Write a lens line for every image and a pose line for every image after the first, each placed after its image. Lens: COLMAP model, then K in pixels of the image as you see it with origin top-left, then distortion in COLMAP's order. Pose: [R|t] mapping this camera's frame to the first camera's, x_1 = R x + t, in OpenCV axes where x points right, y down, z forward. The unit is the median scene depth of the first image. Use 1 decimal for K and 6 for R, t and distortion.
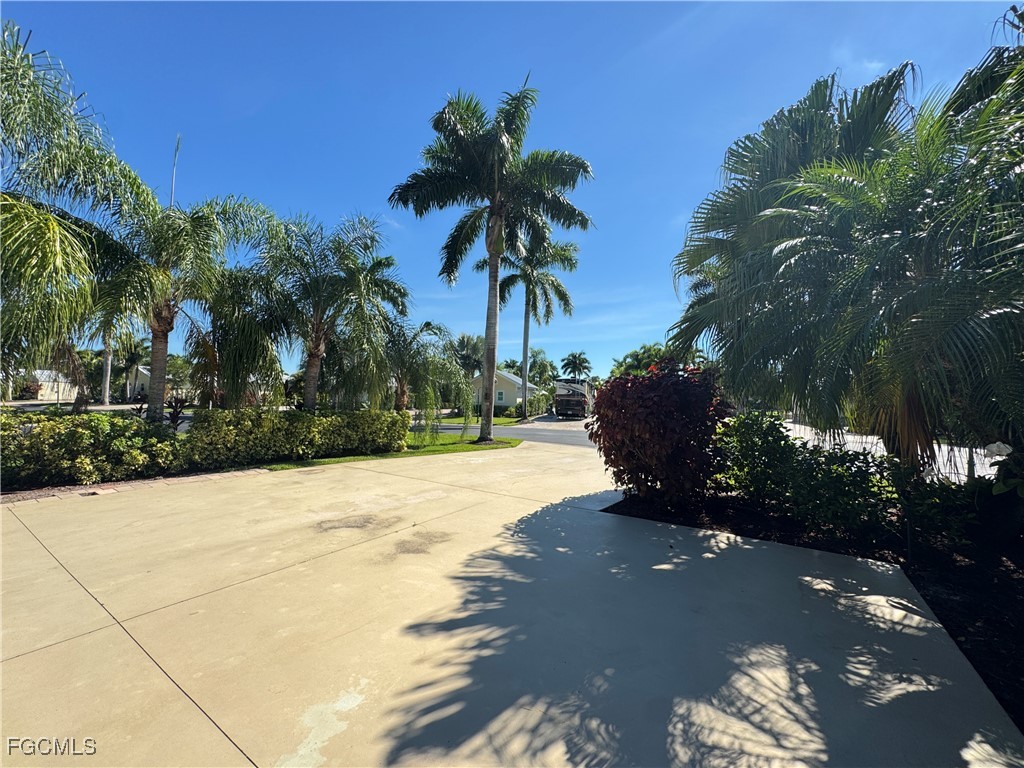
lens RADIAL K [[410.5, 0, 507.7], [0, 410.5, 382.5], [0, 0, 1]] dist [-0.003241, -0.000034]
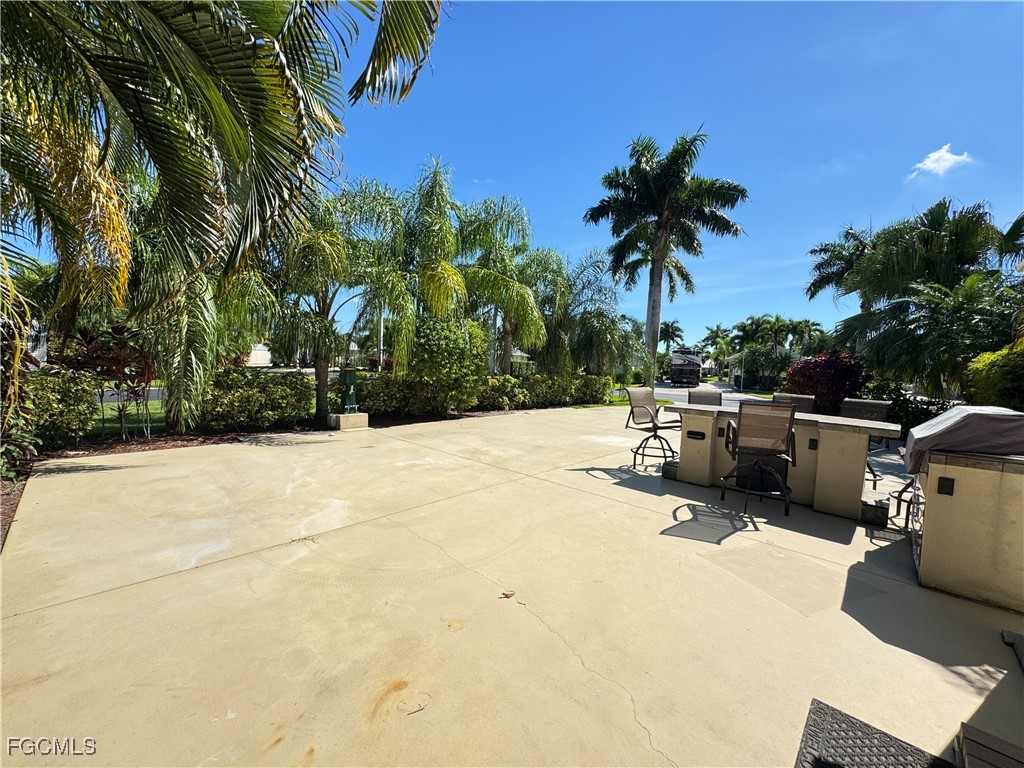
lens RADIAL K [[410.5, 0, 509.5], [0, 410.5, 382.0], [0, 0, 1]] dist [-0.003241, -0.000034]
pose [[0.984805, 0.018550, -0.172673, -0.276813], [-0.004744, 0.996782, 0.080026, -0.022719], [0.173601, -0.077990, 0.981723, -0.407899]]
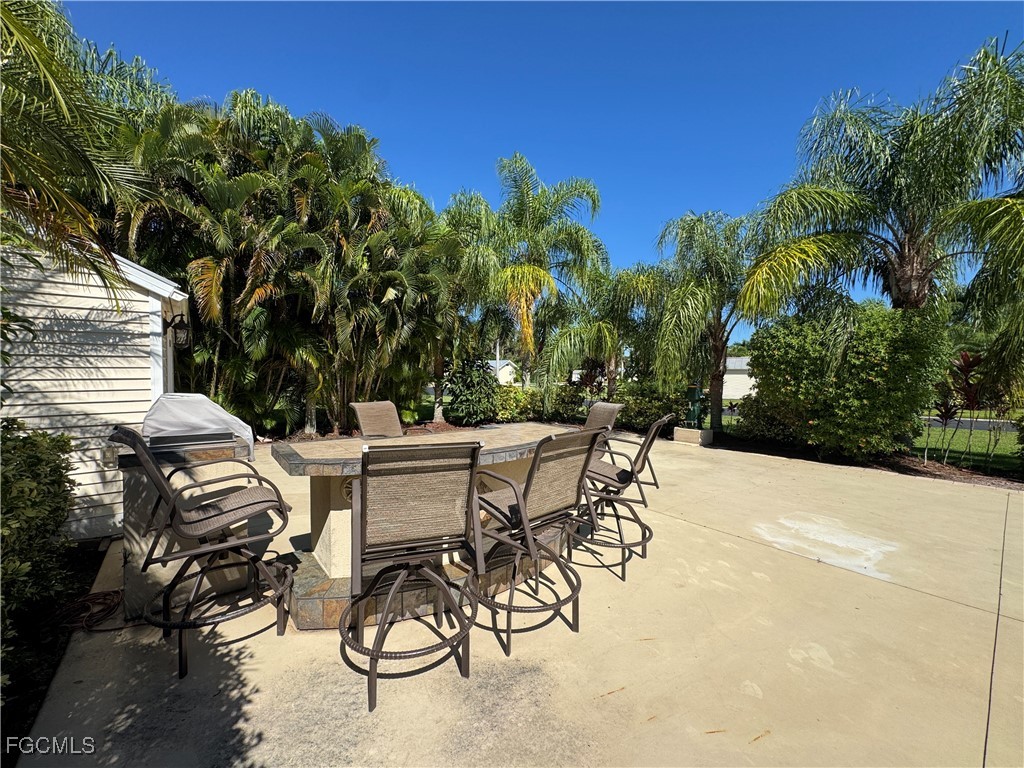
lens RADIAL K [[410.5, 0, 511.7], [0, 410.5, 381.8], [0, 0, 1]] dist [-0.003241, -0.000034]
pose [[-0.305770, -0.013039, -0.952016, 0.055125], [0.018868, 0.999627, -0.019751, 0.005331], [0.951918, -0.024001, -0.305410, 0.035185]]
